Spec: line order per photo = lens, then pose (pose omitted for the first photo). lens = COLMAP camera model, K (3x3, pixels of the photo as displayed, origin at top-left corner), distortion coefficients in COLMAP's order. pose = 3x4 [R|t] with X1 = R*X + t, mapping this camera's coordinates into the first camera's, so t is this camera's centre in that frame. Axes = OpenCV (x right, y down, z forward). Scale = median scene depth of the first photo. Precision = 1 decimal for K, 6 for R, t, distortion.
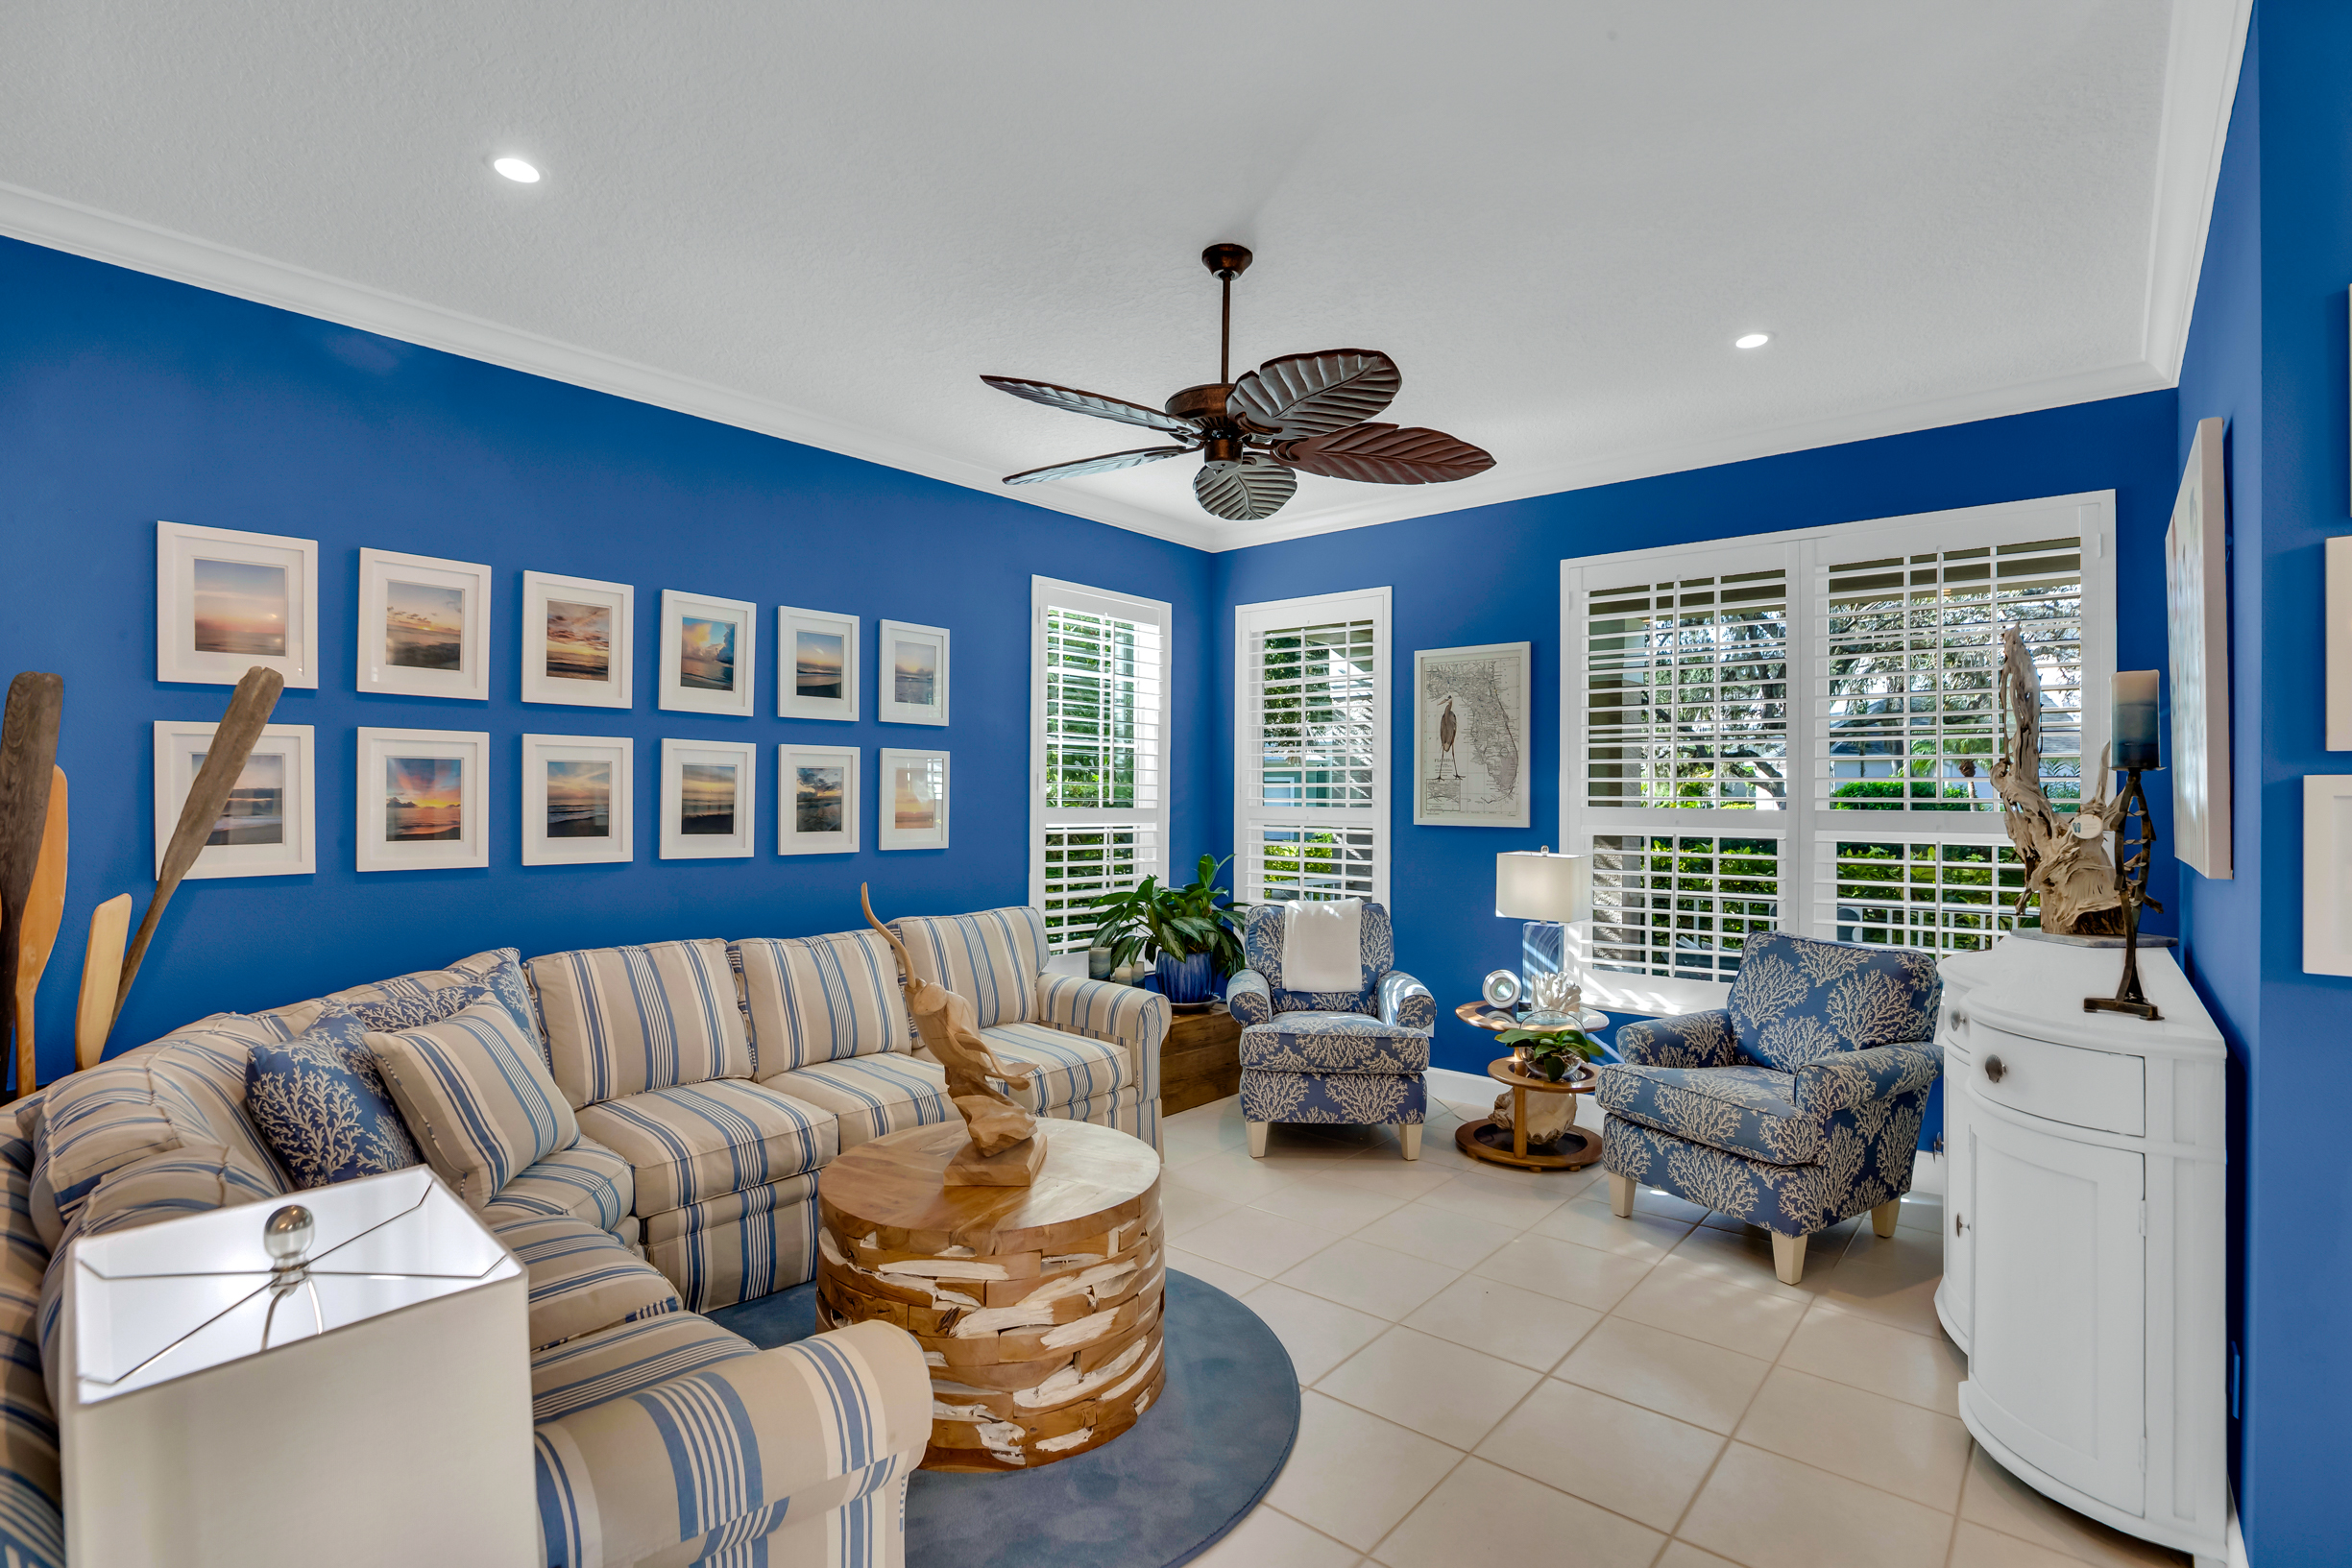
lens RADIAL K [[1103.2, 0, 1188.0], [0, 1103.2, 786.7], [0, 0, 1]] dist [-0.044106, 0.013210]
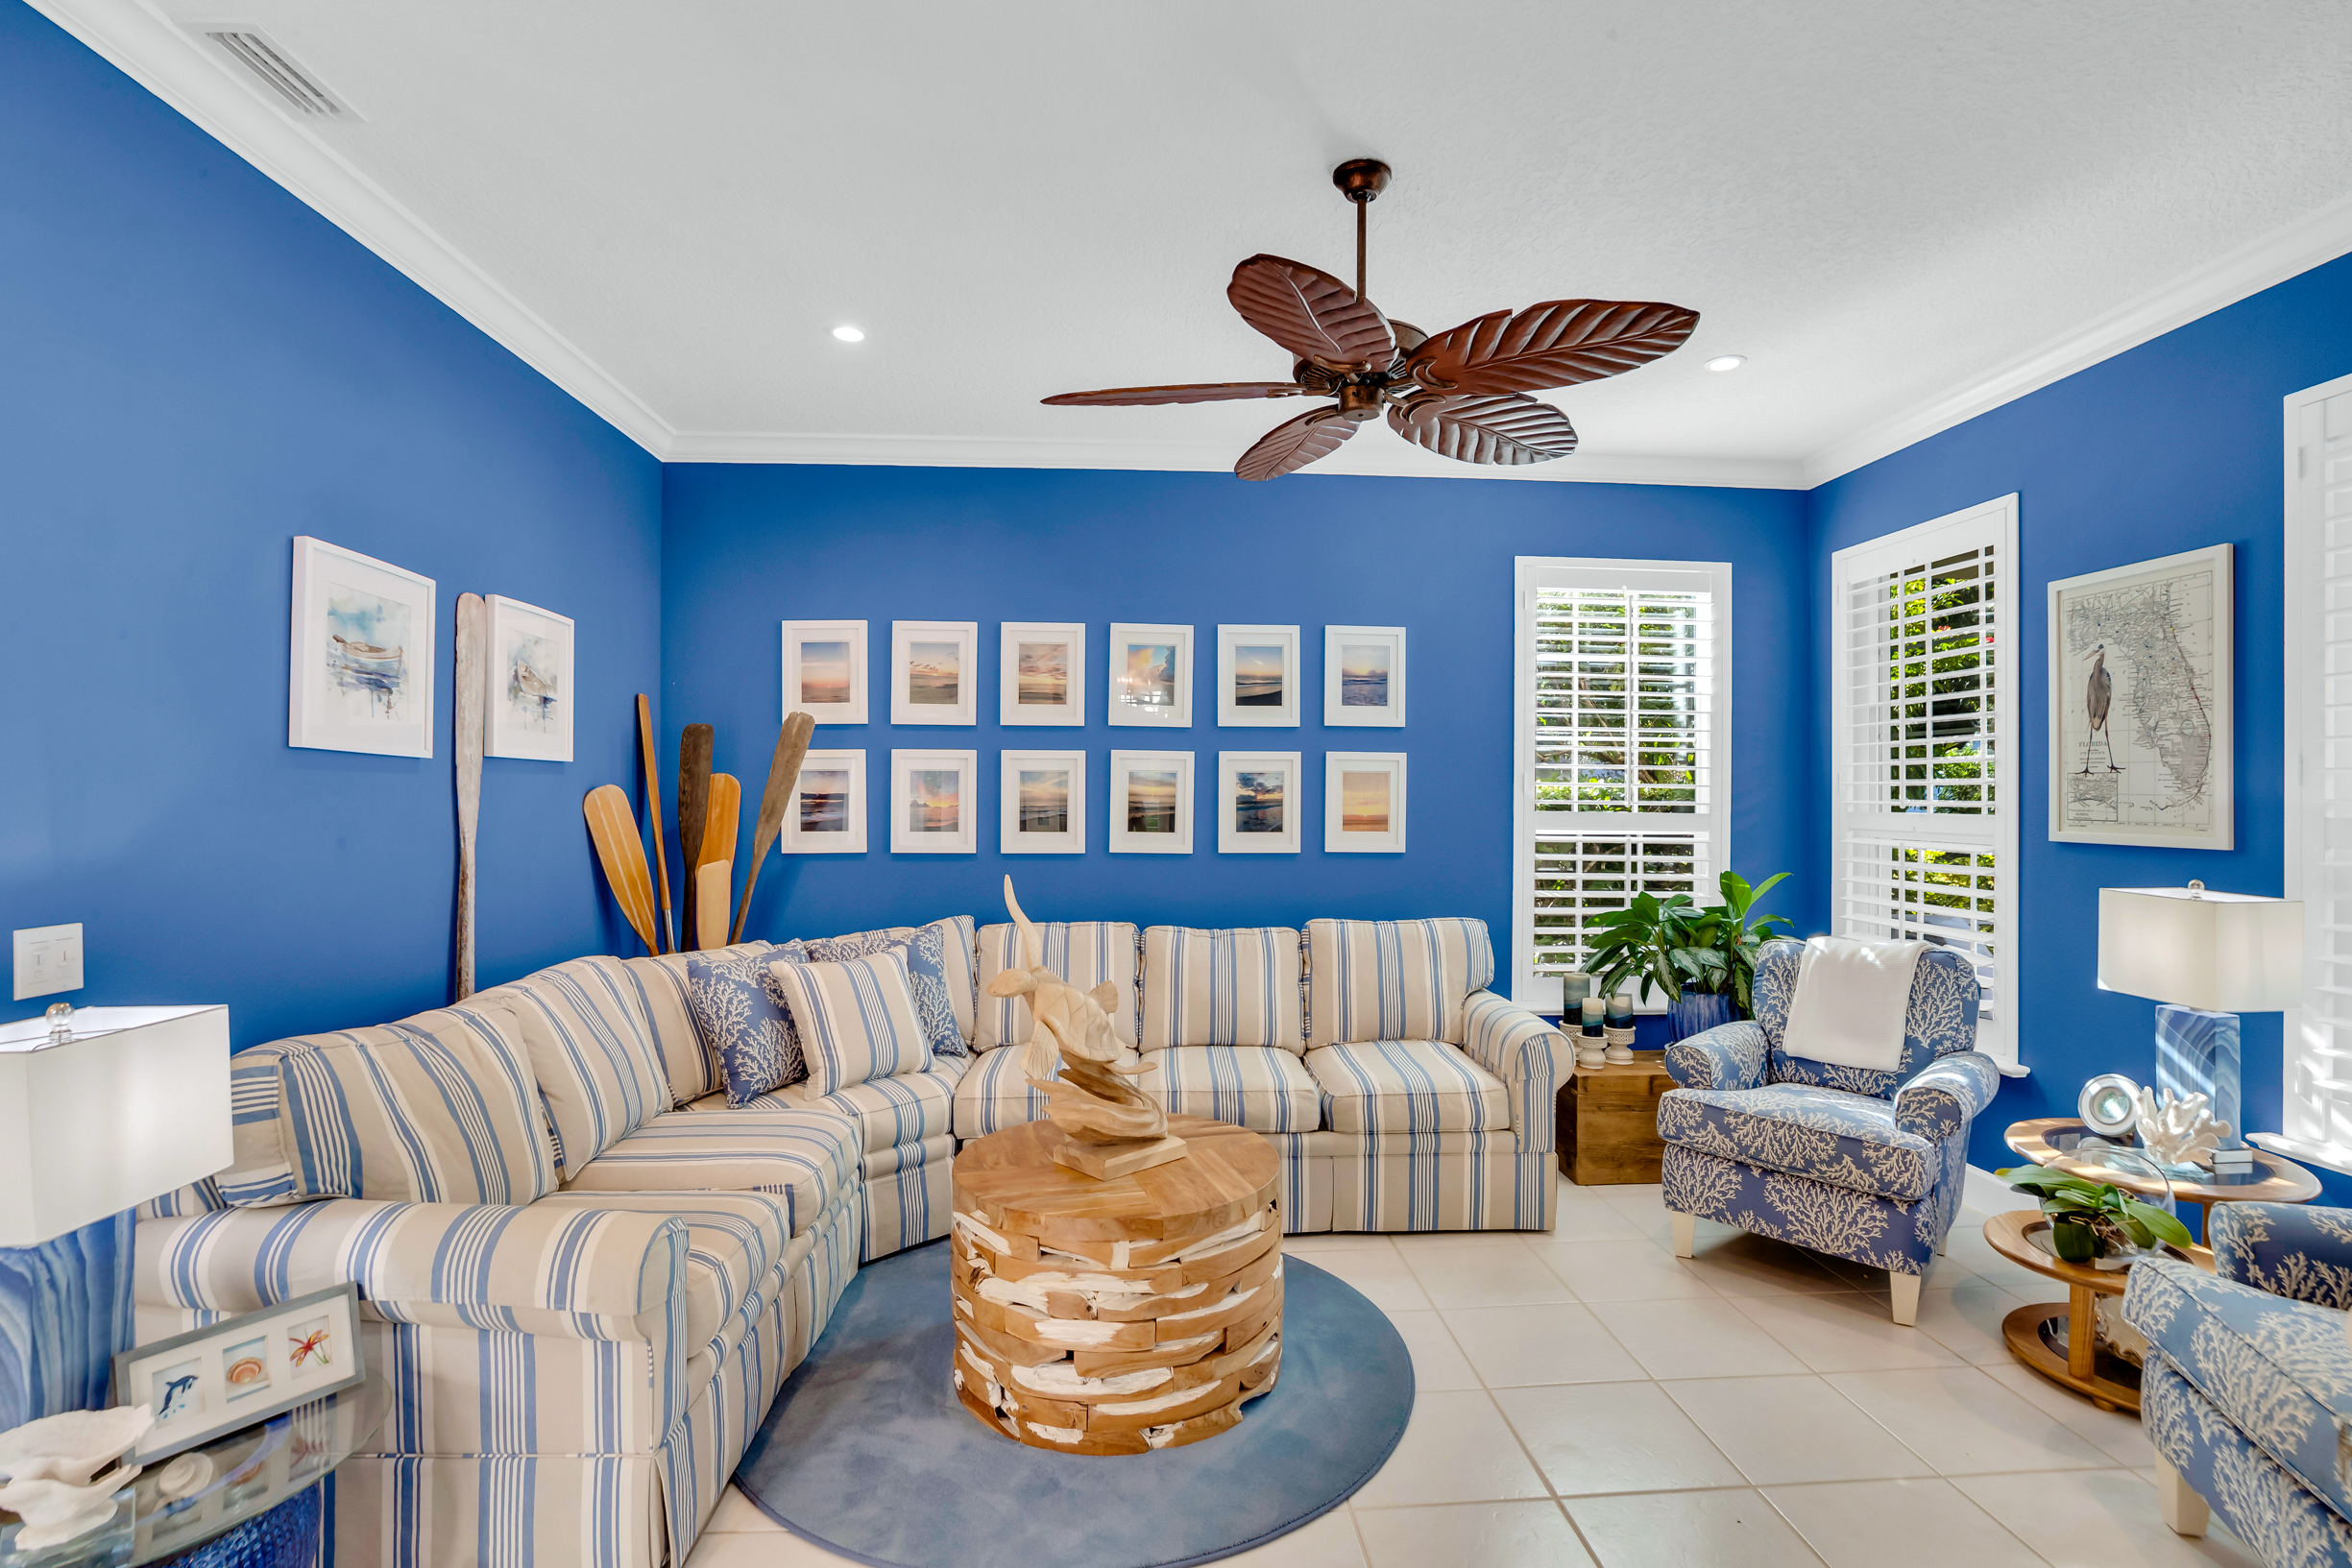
lens RADIAL K [[1103.2, 0, 1202.0], [0, 1103.2, 791.1], [0, 0, 1]] dist [-0.044106, 0.013210]
pose [[0.700895, -0.005289, -0.713244, 0.385452], [0.005265, 0.999984, -0.002242, 0.003058], [0.713245, -0.002184, 0.700912, 0.210447]]
